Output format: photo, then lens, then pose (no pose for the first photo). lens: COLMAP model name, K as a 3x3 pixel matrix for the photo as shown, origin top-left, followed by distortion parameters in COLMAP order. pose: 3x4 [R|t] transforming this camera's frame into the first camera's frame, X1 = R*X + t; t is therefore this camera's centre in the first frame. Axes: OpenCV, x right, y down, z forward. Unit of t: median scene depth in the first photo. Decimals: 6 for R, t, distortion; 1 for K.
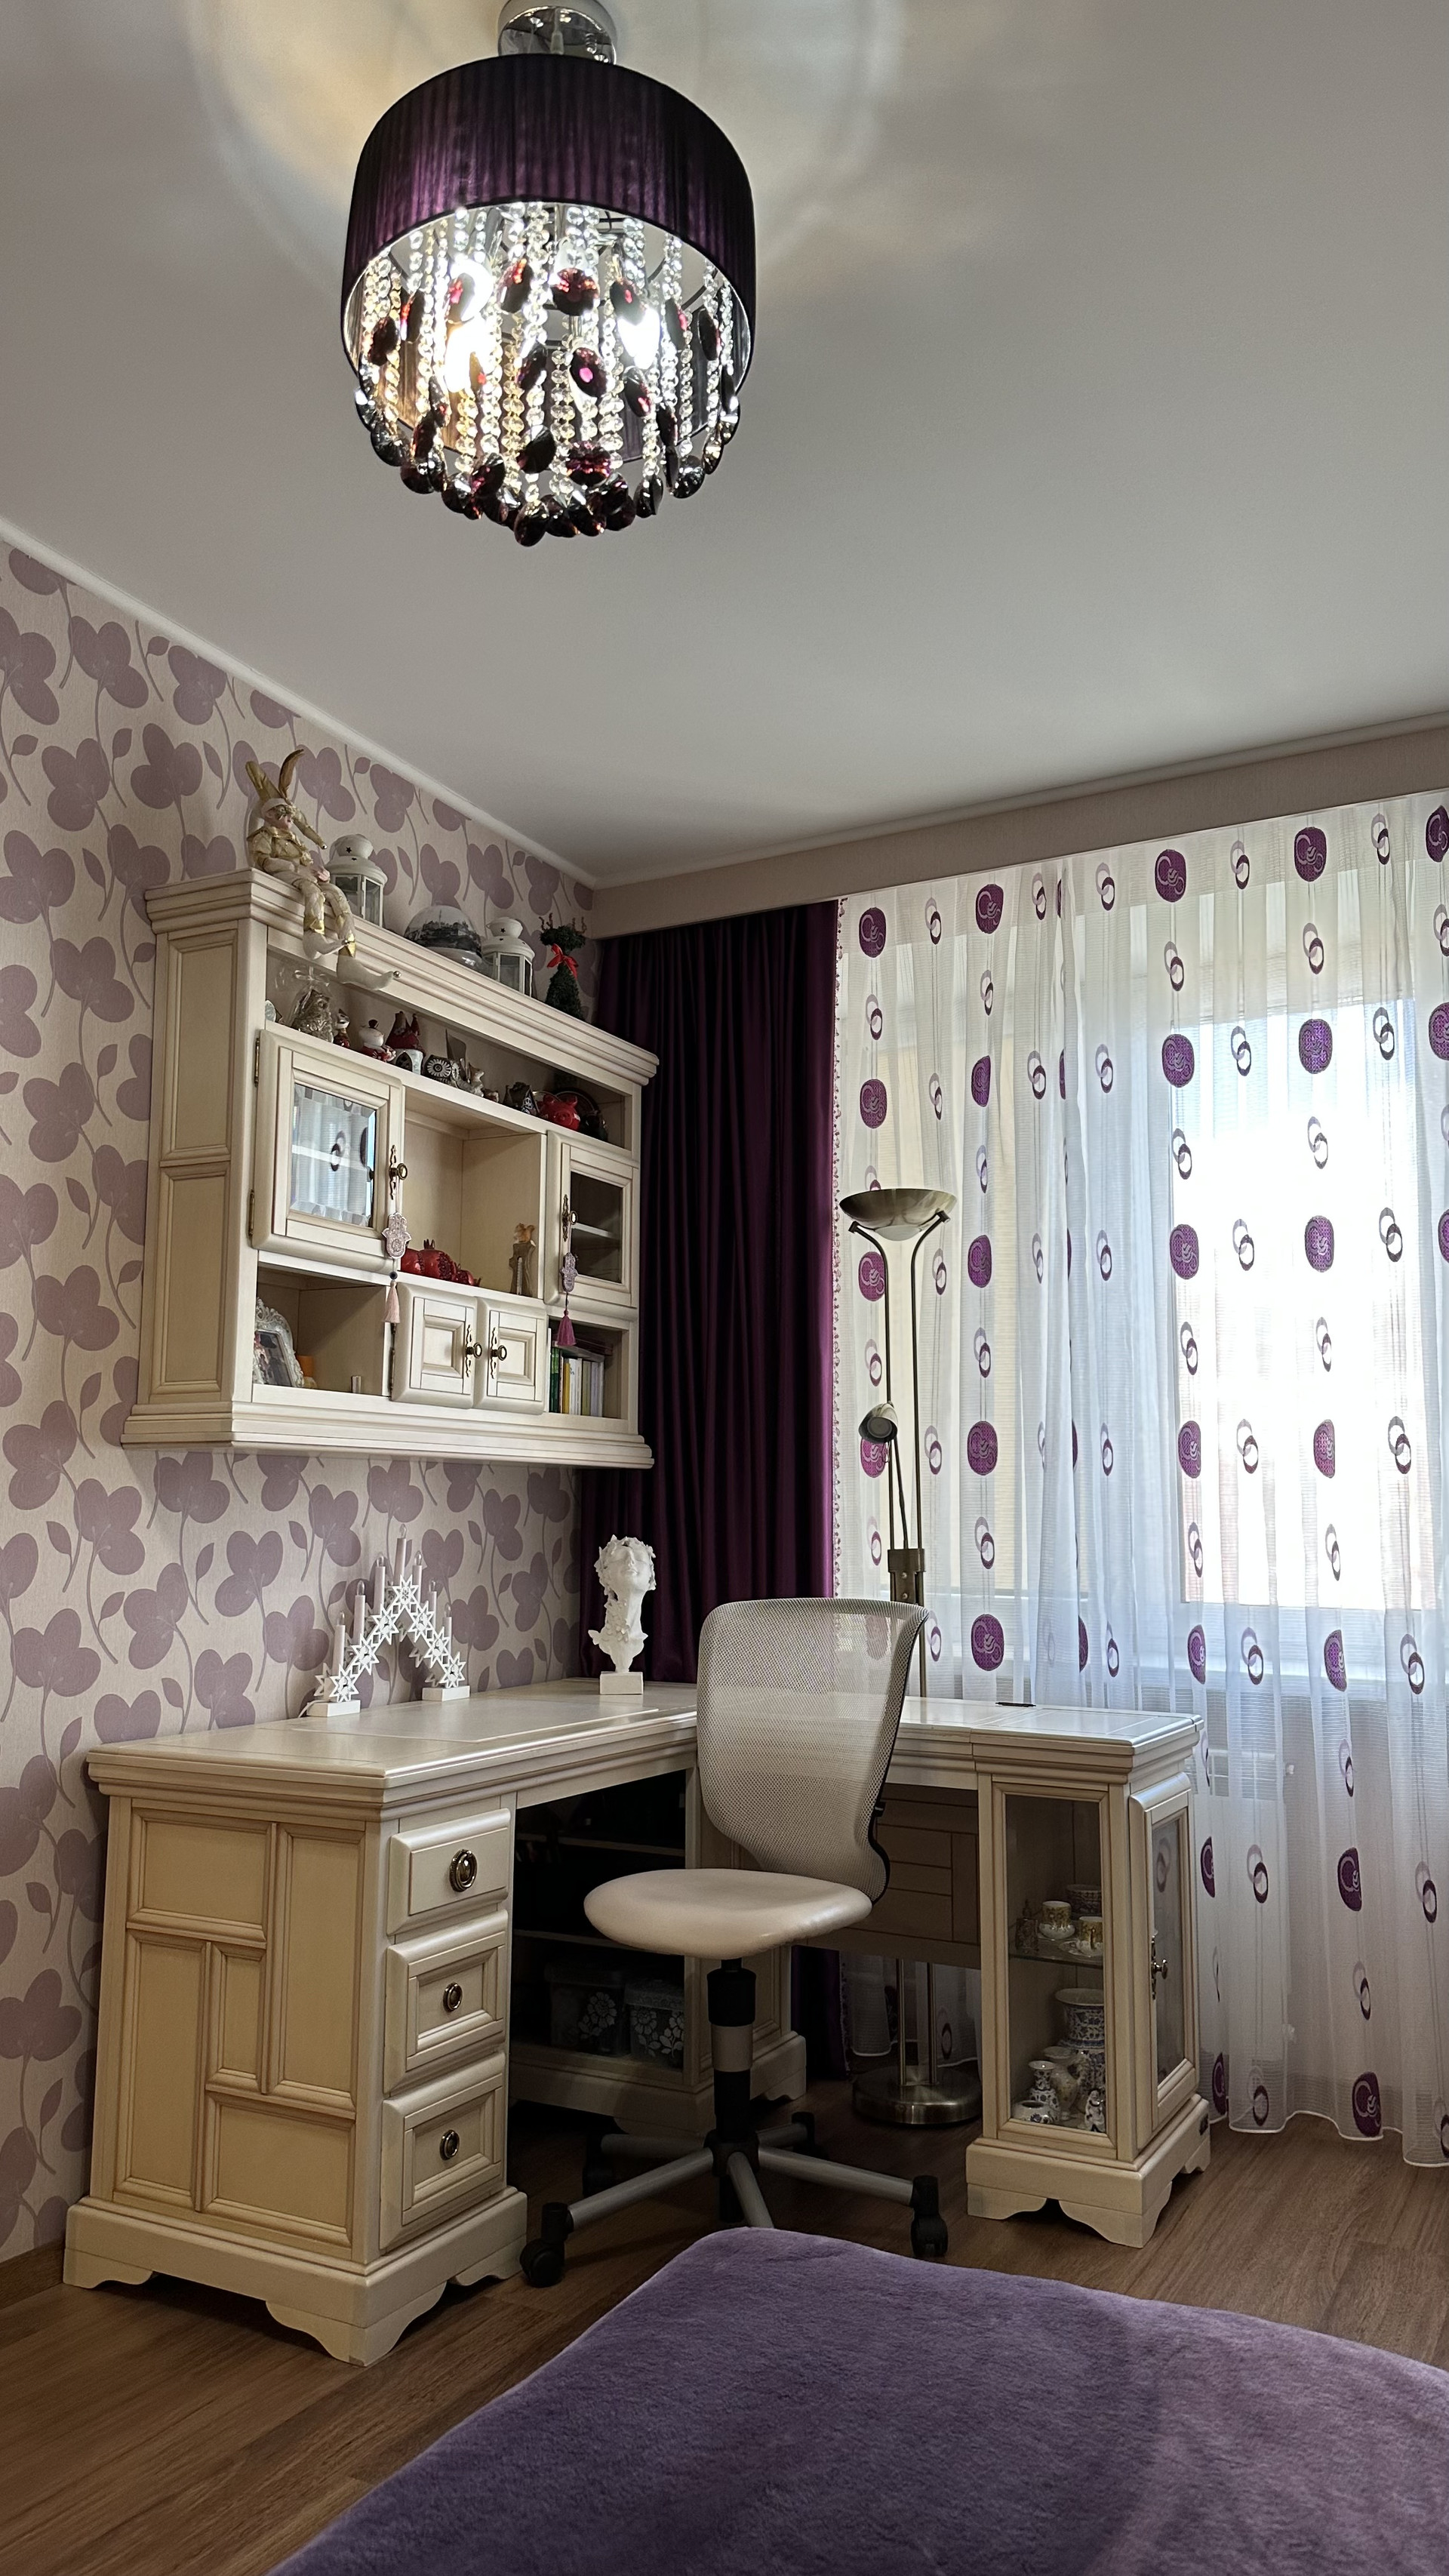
lens RADIAL K [[1831.1, 0, 725.0], [0, 1831.1, 1286.7], [0, 0, 1]] dist [0.032714, -0.027140]
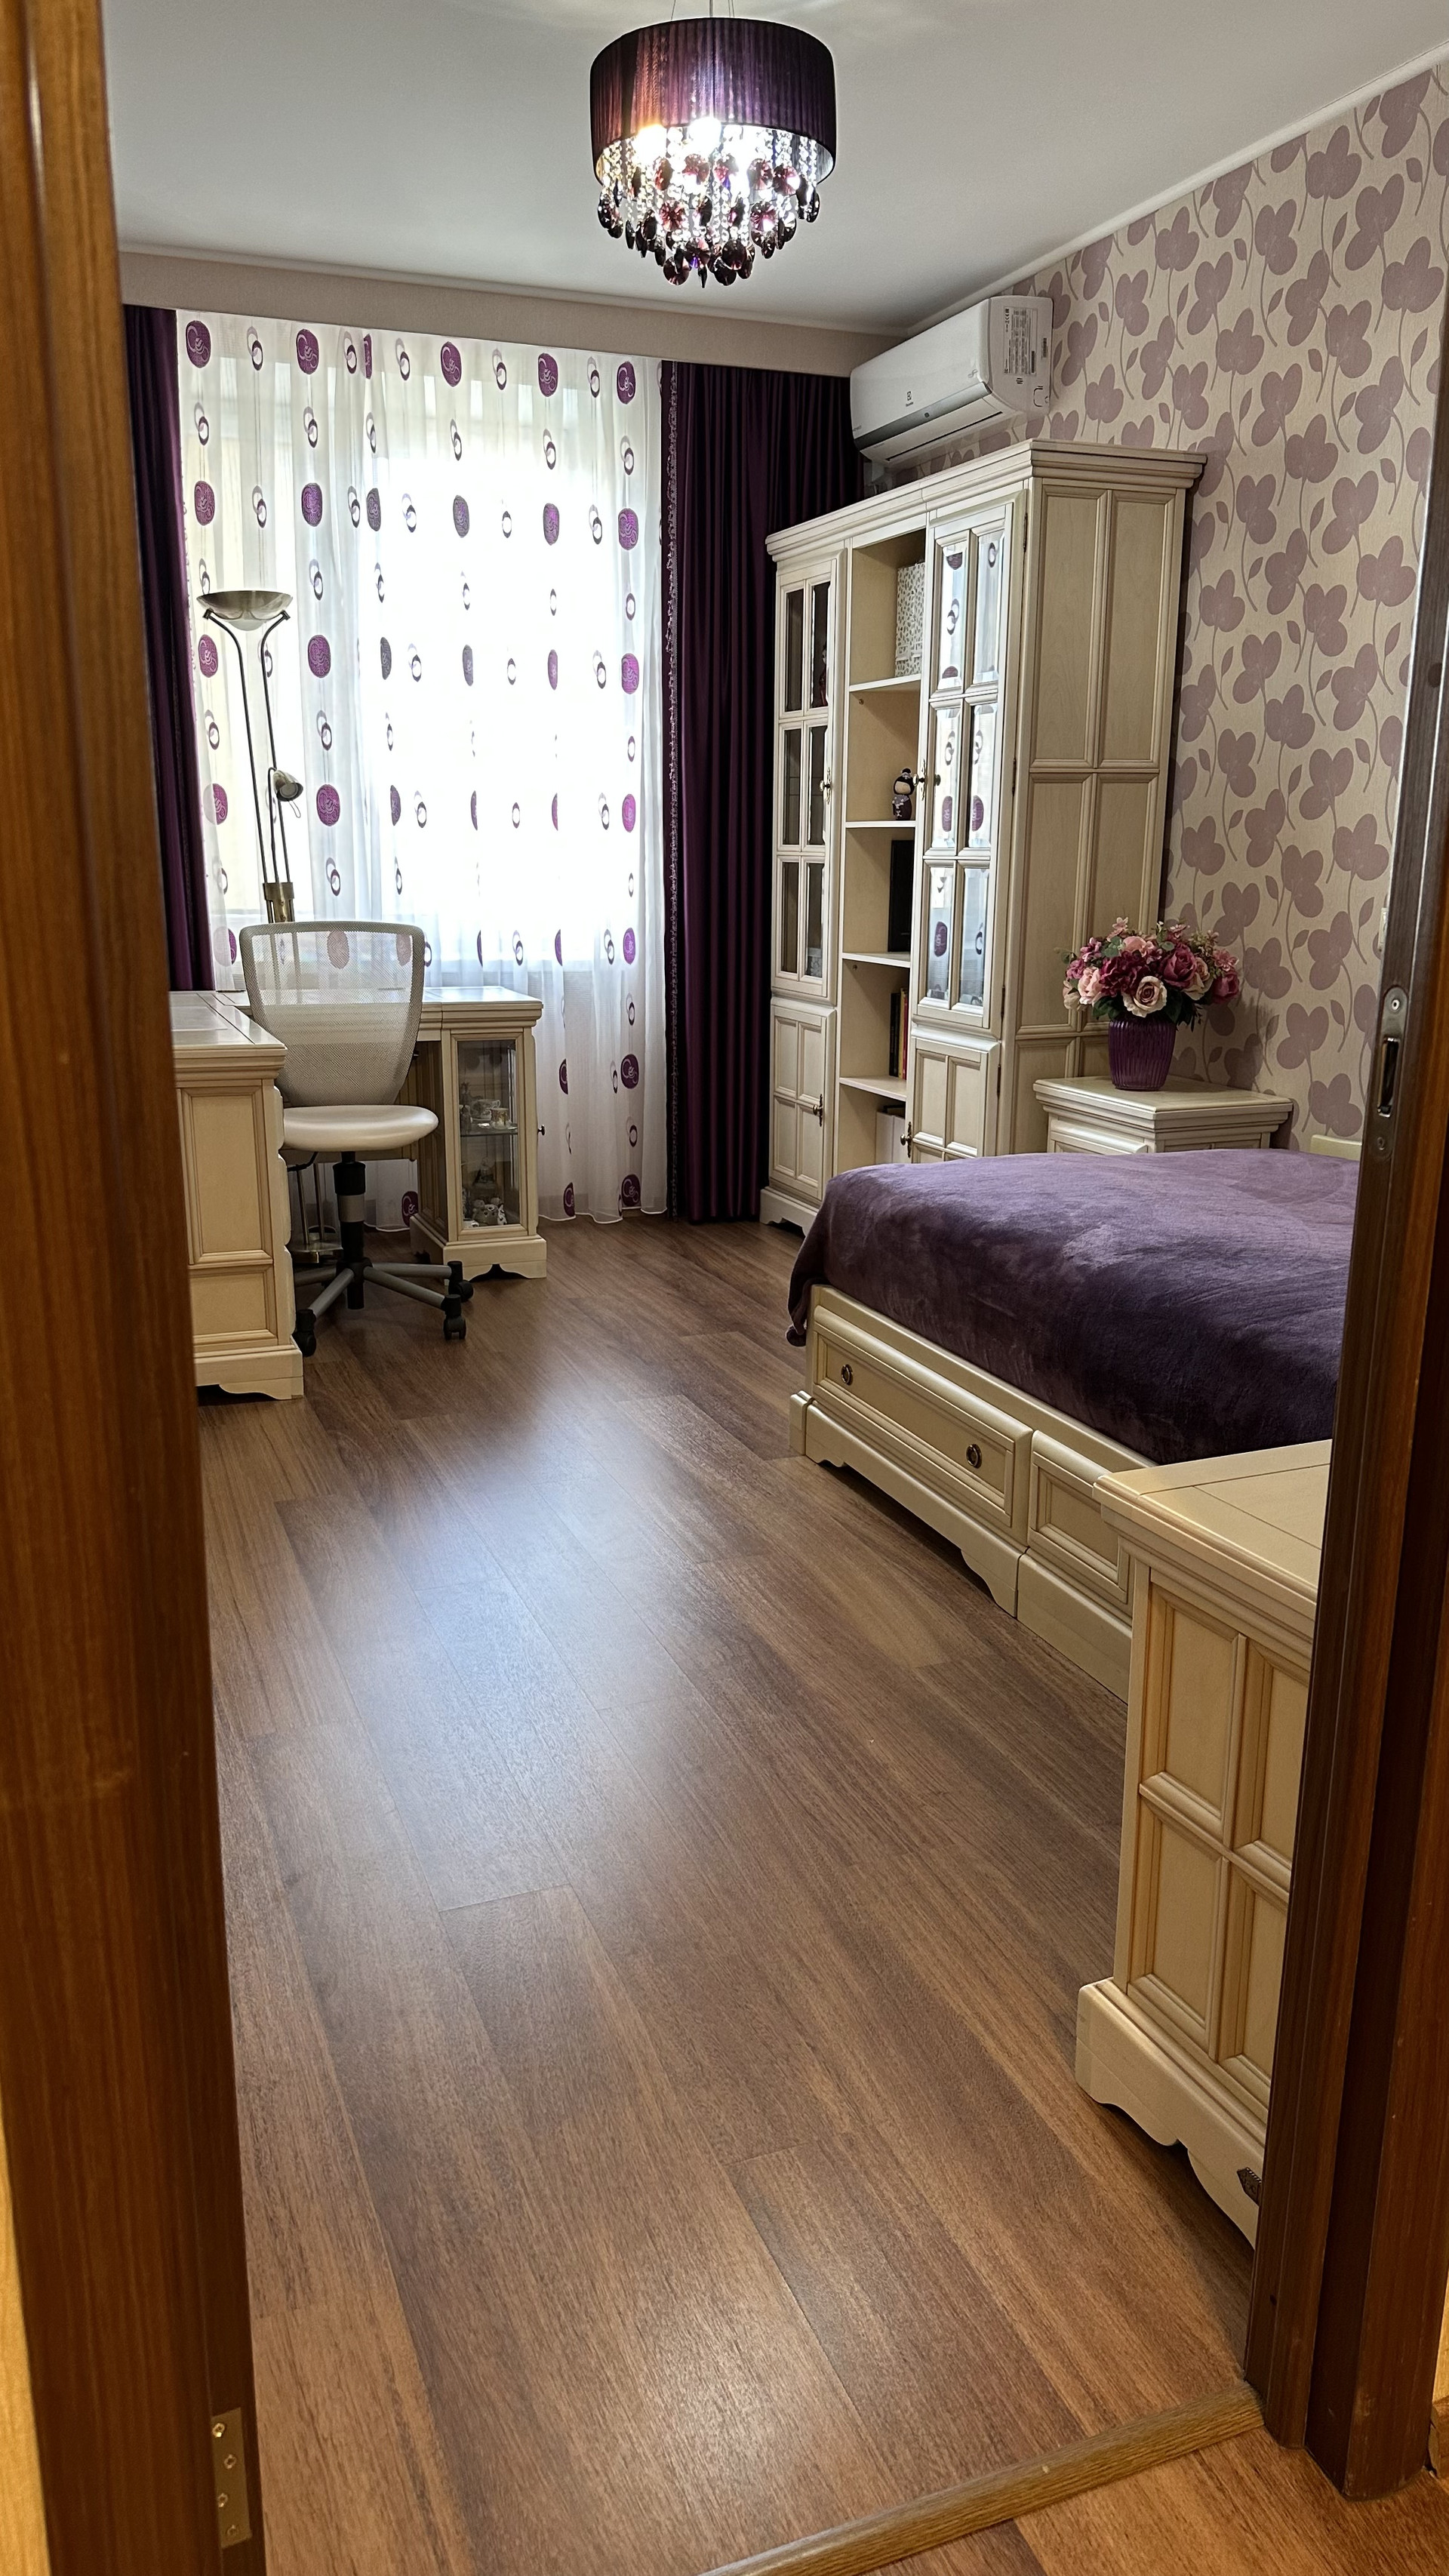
lens RADIAL K [[1831.1, 0, 741.2], [0, 1831.1, 1302.6], [0, 0, 1]] dist [0.032714, -0.027140]
pose [[0.649037, -0.185712, 0.737741, -0.729109], [-0.106586, 0.937983, 0.329889, -0.047701], [-0.753253, -0.292743, 0.588992, -0.147874]]
